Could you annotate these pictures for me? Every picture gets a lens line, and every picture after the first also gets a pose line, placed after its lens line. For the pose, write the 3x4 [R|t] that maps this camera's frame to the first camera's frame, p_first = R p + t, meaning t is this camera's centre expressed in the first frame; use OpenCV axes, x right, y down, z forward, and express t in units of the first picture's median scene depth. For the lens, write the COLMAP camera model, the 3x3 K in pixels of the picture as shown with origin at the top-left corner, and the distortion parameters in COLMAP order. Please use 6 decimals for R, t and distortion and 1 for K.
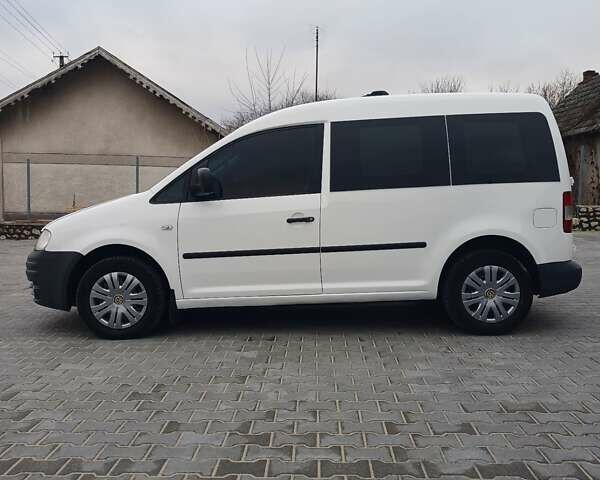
lens RADIAL K [[642.2, 0, 288.3], [0, 642.2, 237.1], [0, 0, 1]] dist [0.094933, -0.238406]
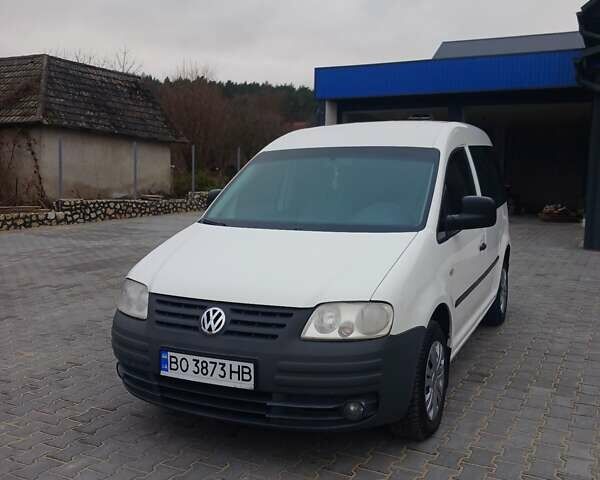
lens RADIAL K [[632.4, 0, 294.1], [0, 632.4, 238.4], [0, 0, 1]] dist [0.187179, -0.604280]
pose [[0.418074, -0.083094, 0.904605, -0.962446], [0.051689, 0.996370, 0.067634, -0.117411], [-0.906941, 0.018482, 0.420851, 0.832727]]
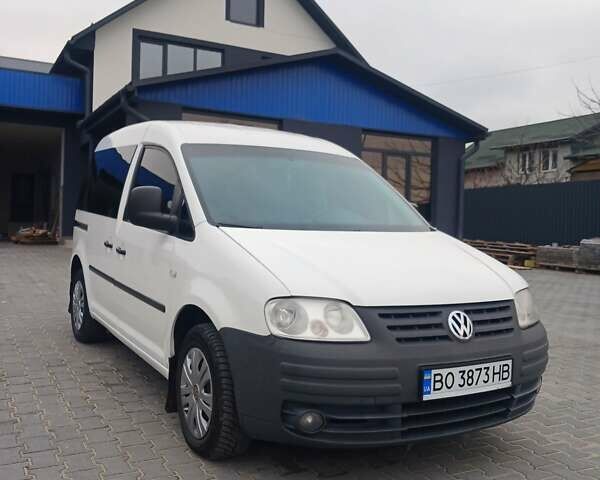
lens RADIAL K [[632.4, 0, 294.1], [0, 632.4, 238.4], [0, 0, 1]] dist [0.187179, -0.604280]
pose [[-0.521951, -0.040241, 0.852026, -0.839970], [0.026917, 0.997612, 0.063607, -0.115834], [-0.852551, 0.056133, -0.519622, 1.596675]]
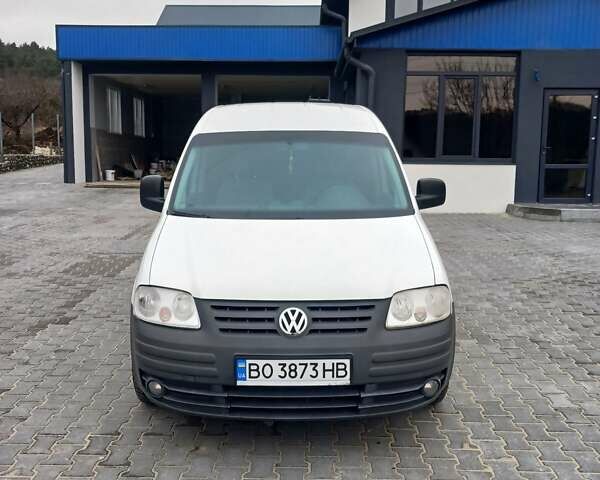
lens RADIAL K [[633.5, 0, 286.5], [0, 633.5, 232.9], [0, 0, 1]] dist [0.177255, -0.570034]
pose [[-0.022054, -0.142512, 0.989547, -1.026396], [0.065267, 0.987471, 0.143668, -0.170552], [-0.997624, 0.067753, -0.012476, 1.182175]]
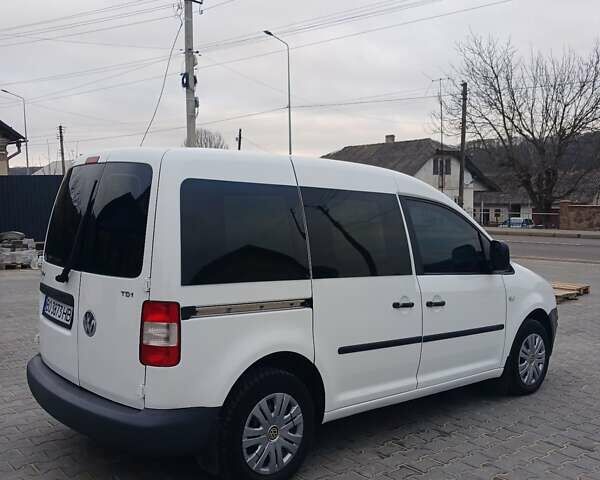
lens RADIAL K [[633.5, 0, 286.5], [0, 633.5, 232.9], [0, 0, 1]] dist [0.177255, -0.570034]
pose [[-0.757513, 0.032967, -0.651987, 0.754100], [-0.047065, 0.993367, 0.104910, -0.230127], [0.651121, 0.110156, -0.750937, 1.864988]]
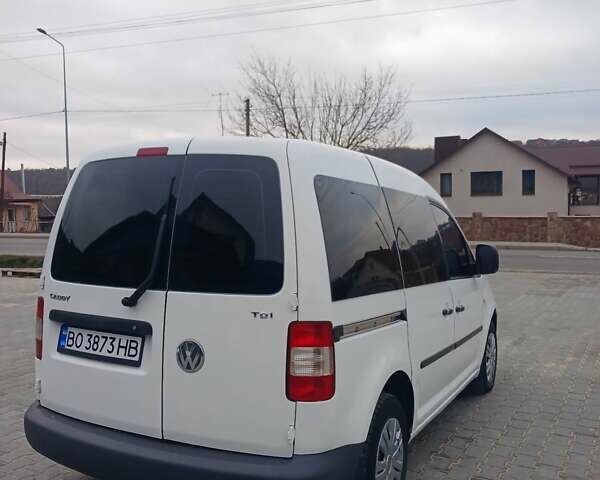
lens RADIAL K [[633.5, 0, 286.5], [0, 633.5, 232.9], [0, 0, 1]] dist [0.177255, -0.570034]
pose [[-0.460877, 0.028318, -0.887012, 0.907239], [-0.061336, 0.996084, 0.063670, -0.193817], [0.885342, 0.083750, -0.457336, 1.526627]]
